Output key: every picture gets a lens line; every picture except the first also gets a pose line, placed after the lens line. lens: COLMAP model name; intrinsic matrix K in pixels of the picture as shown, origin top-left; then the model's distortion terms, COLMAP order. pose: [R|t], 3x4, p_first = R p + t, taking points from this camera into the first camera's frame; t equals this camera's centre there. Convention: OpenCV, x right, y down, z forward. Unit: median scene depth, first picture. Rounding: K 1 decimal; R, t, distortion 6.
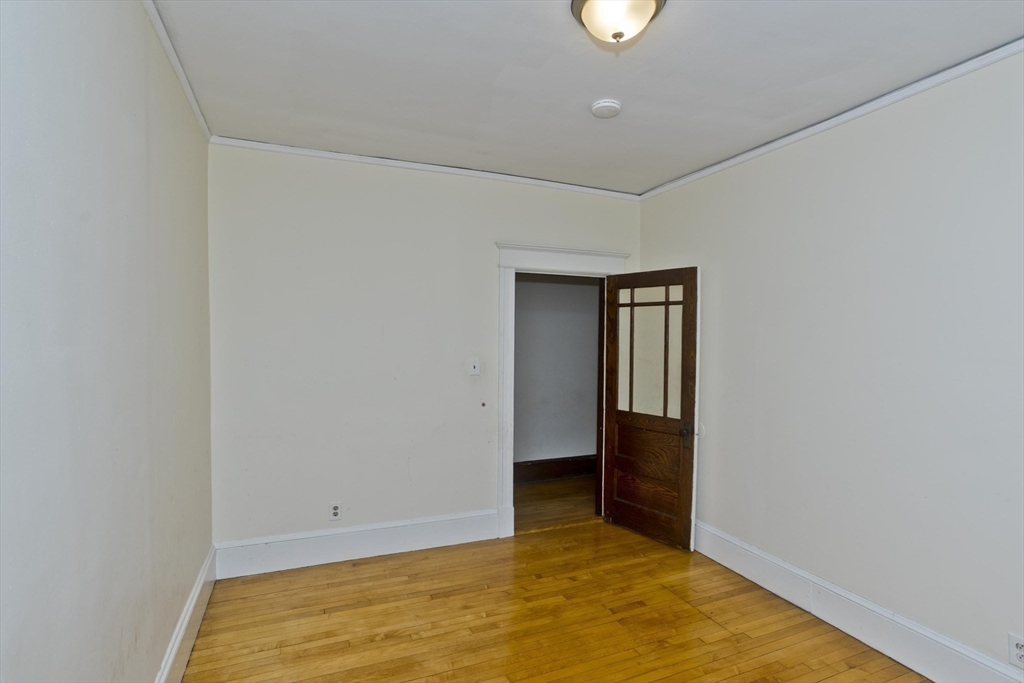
lens RADIAL K [[502.2, 0, 523.7], [0, 502.2, 361.7], [0, 0, 1]] dist [0.017389, 0.000121]
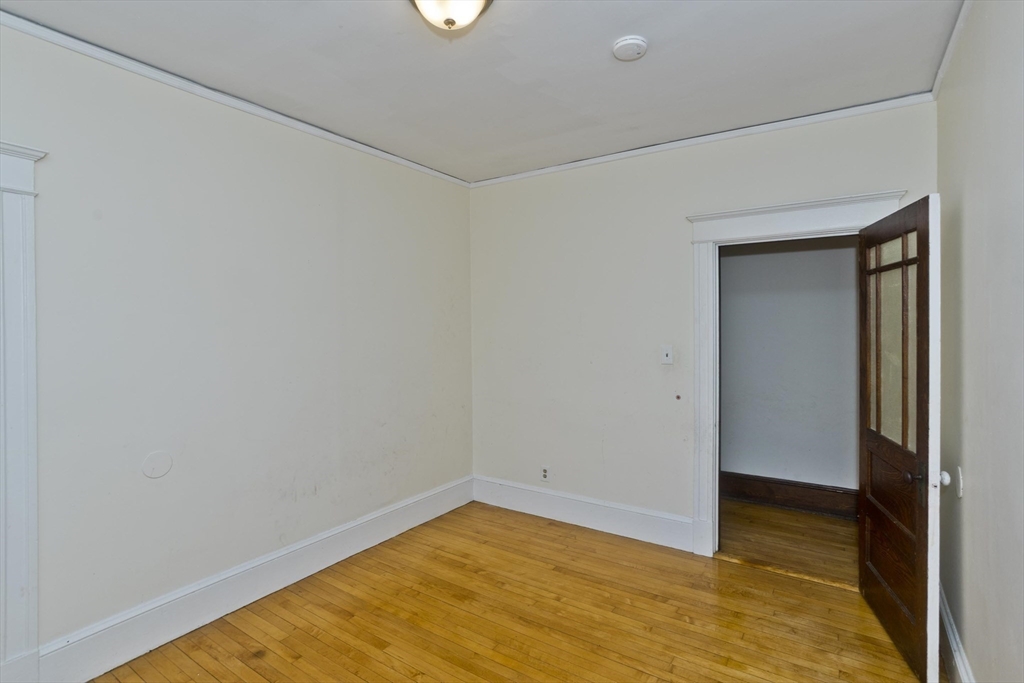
lens RADIAL K [[515.6, 0, 514.9], [0, 515.6, 330.7], [0, 0, 1]] dist [-0.000008, 0.000519]
pose [[0.561376, -0.004188, -0.827550, 0.546858], [-0.028098, 0.999314, -0.024118, -0.004099], [0.827084, 0.036792, 0.560873, 0.243998]]
